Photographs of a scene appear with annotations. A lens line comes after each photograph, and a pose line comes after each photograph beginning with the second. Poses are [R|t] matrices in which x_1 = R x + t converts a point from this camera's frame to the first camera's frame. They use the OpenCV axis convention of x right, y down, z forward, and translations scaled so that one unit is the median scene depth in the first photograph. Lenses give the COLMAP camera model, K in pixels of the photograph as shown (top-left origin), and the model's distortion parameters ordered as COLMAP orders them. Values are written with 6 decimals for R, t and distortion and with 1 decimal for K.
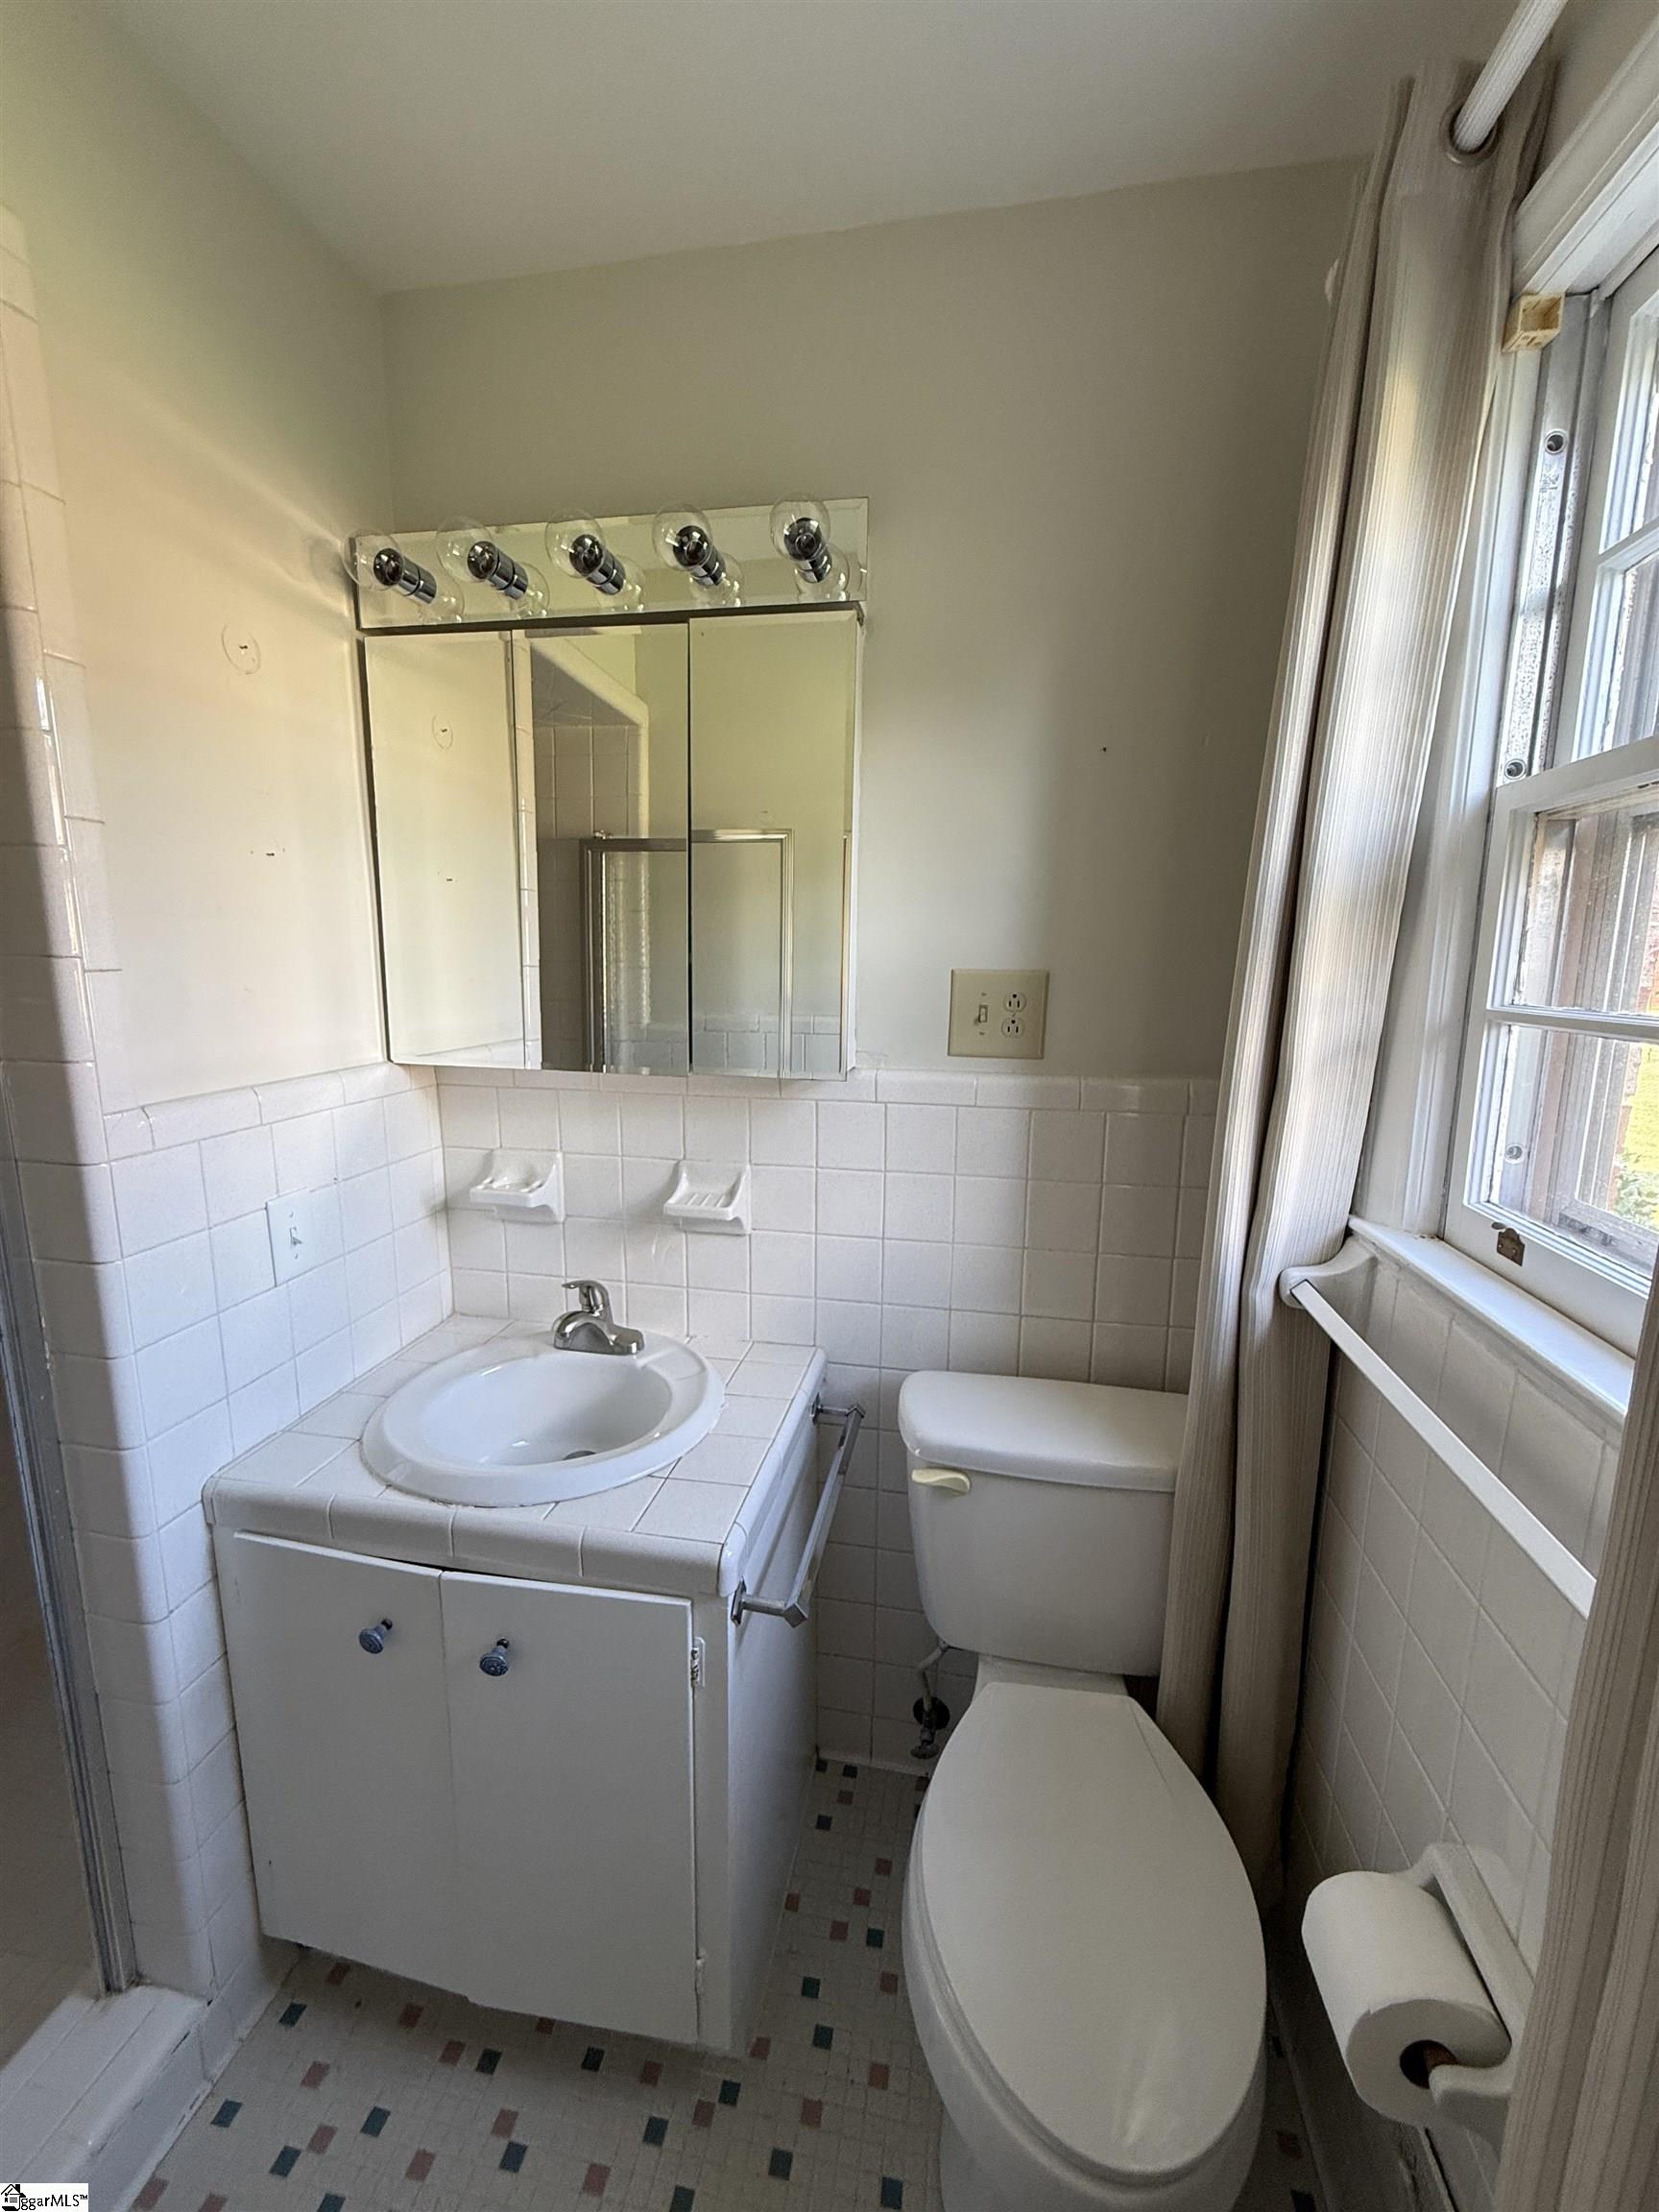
lens RADIAL K [[875.5, 0, 827.4], [0, 875.5, 1103.3], [0, 0, 1]] dist [-0.001683, -0.000547]
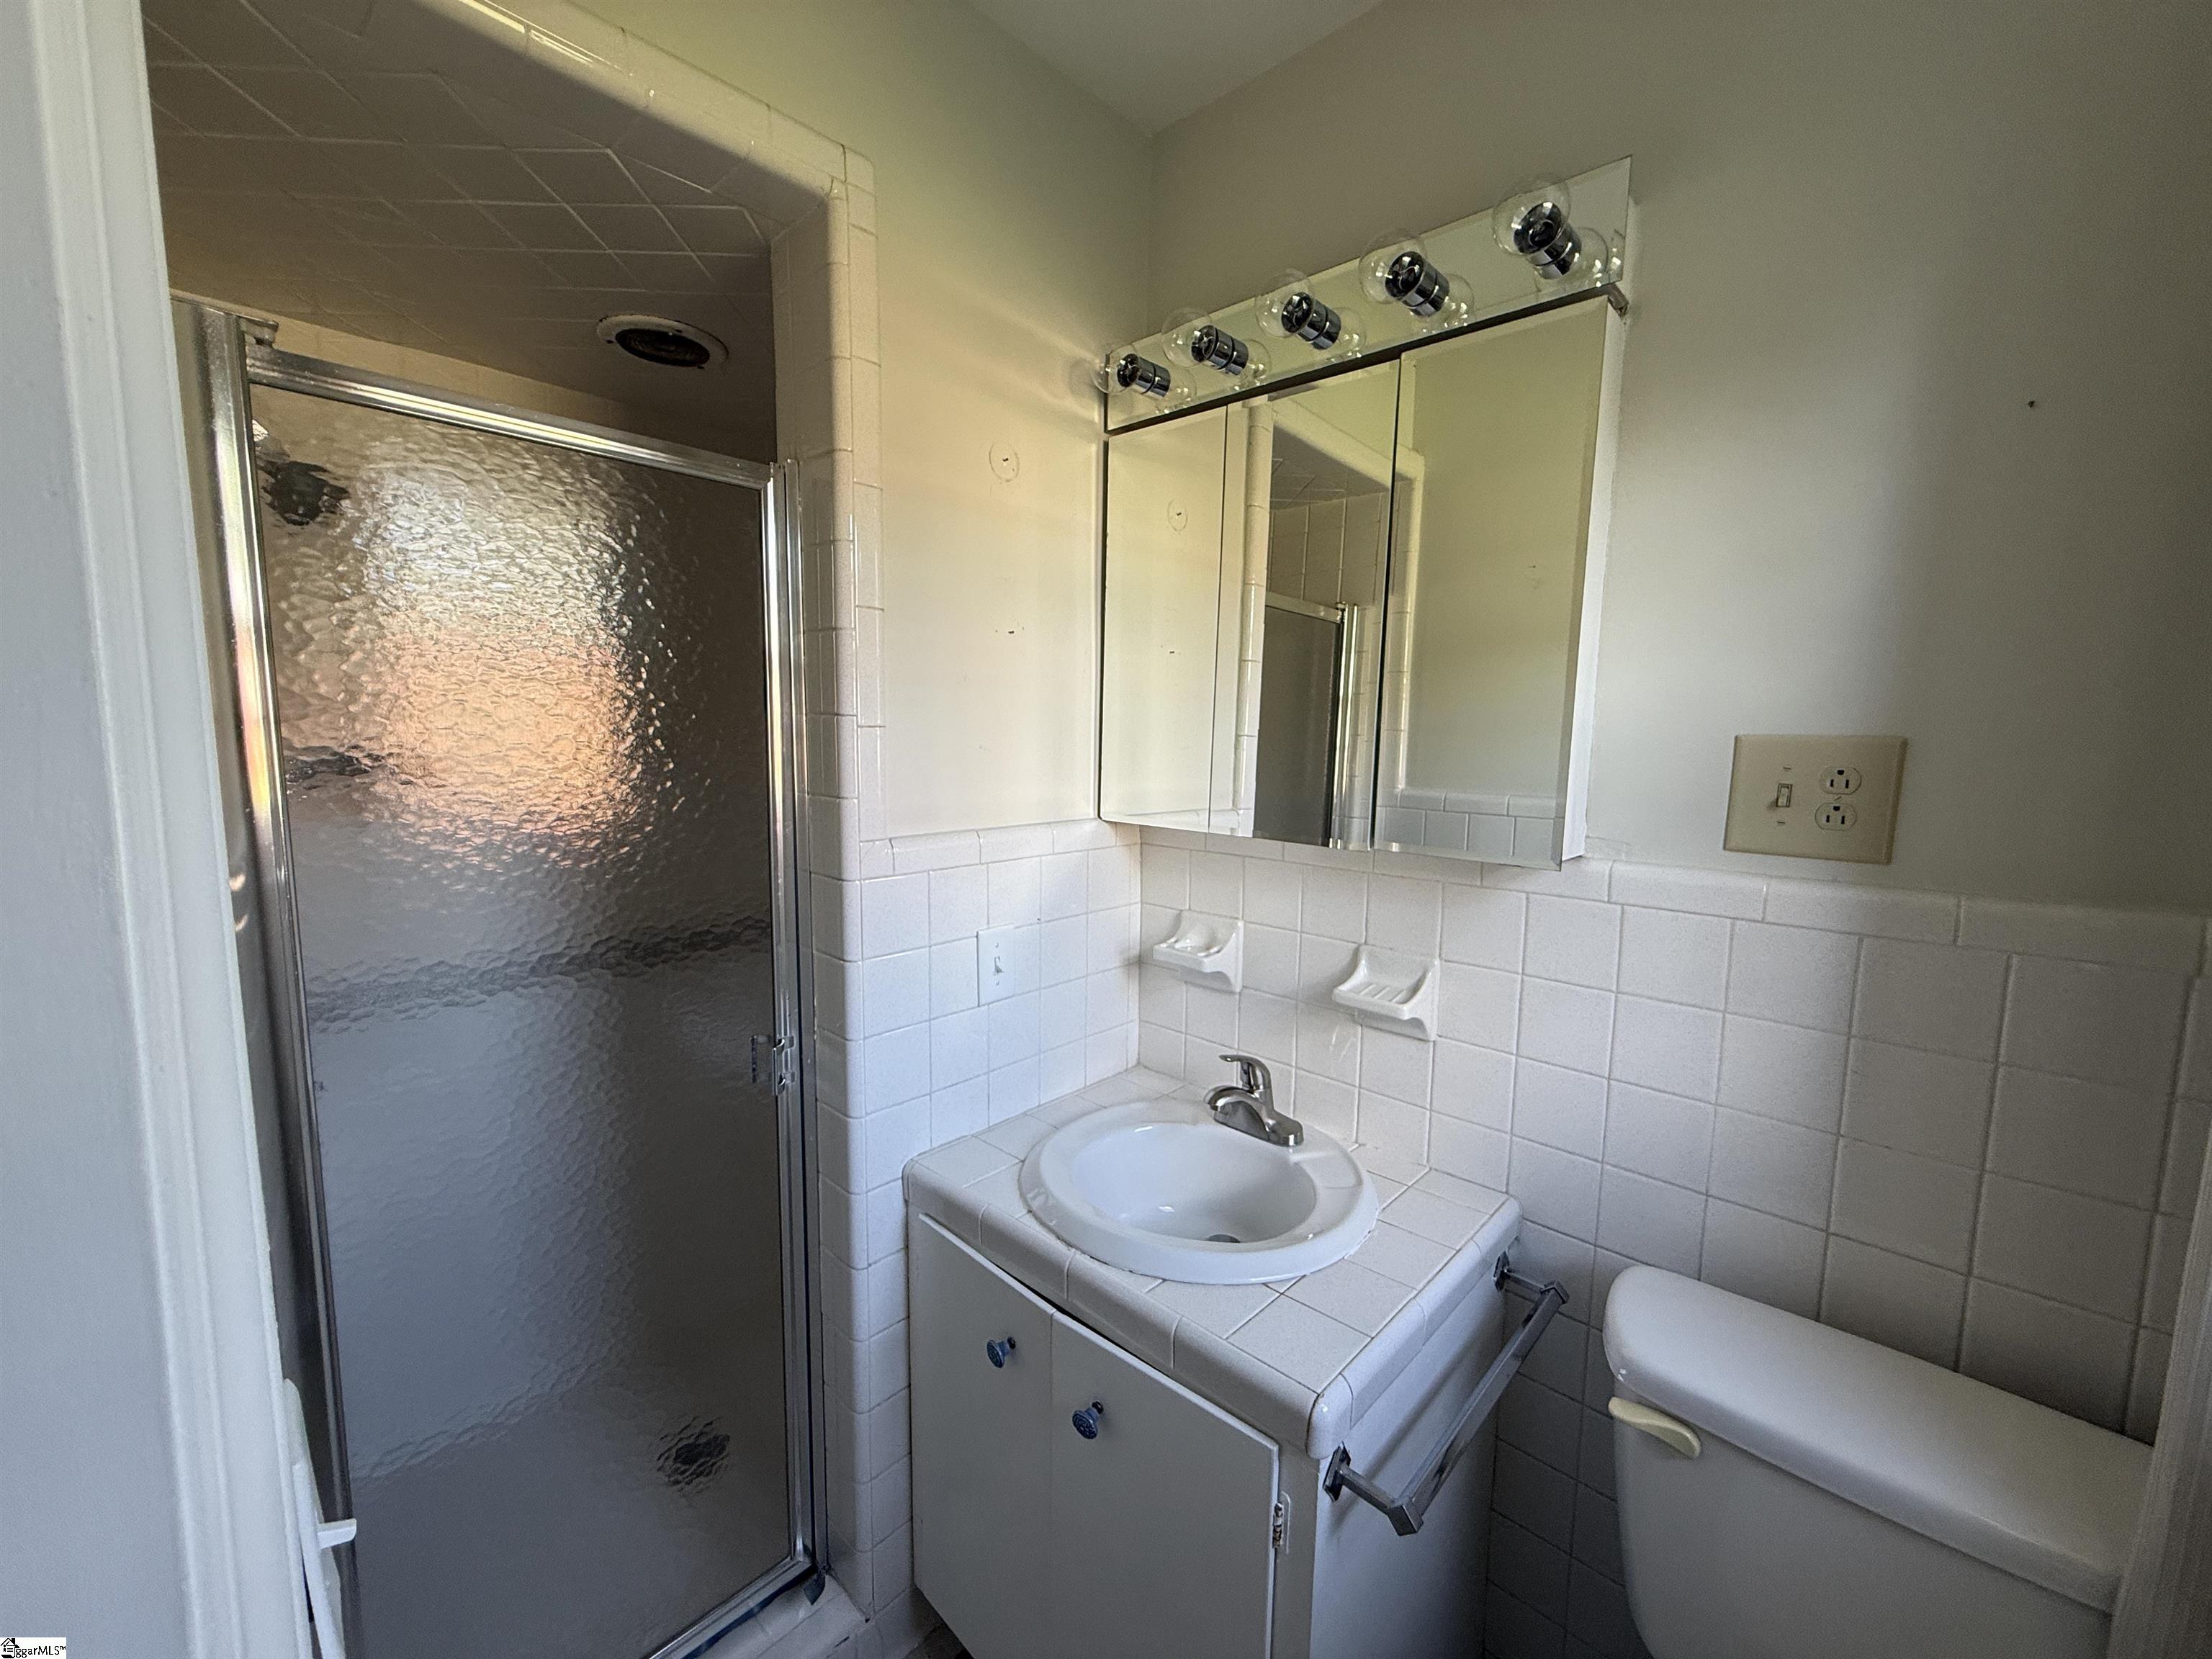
lens RADIAL K [[875.5, 0, 1108.6], [0, 875.5, 831.2], [0, 0, 1]] dist [-0.001683, -0.000547]
pose [[0.844090, 0.061538, -0.532658, 0.095340], [-0.095243, 0.994803, -0.036000, 0.006559], [0.527674, 0.081119, 0.845565, 0.096399]]
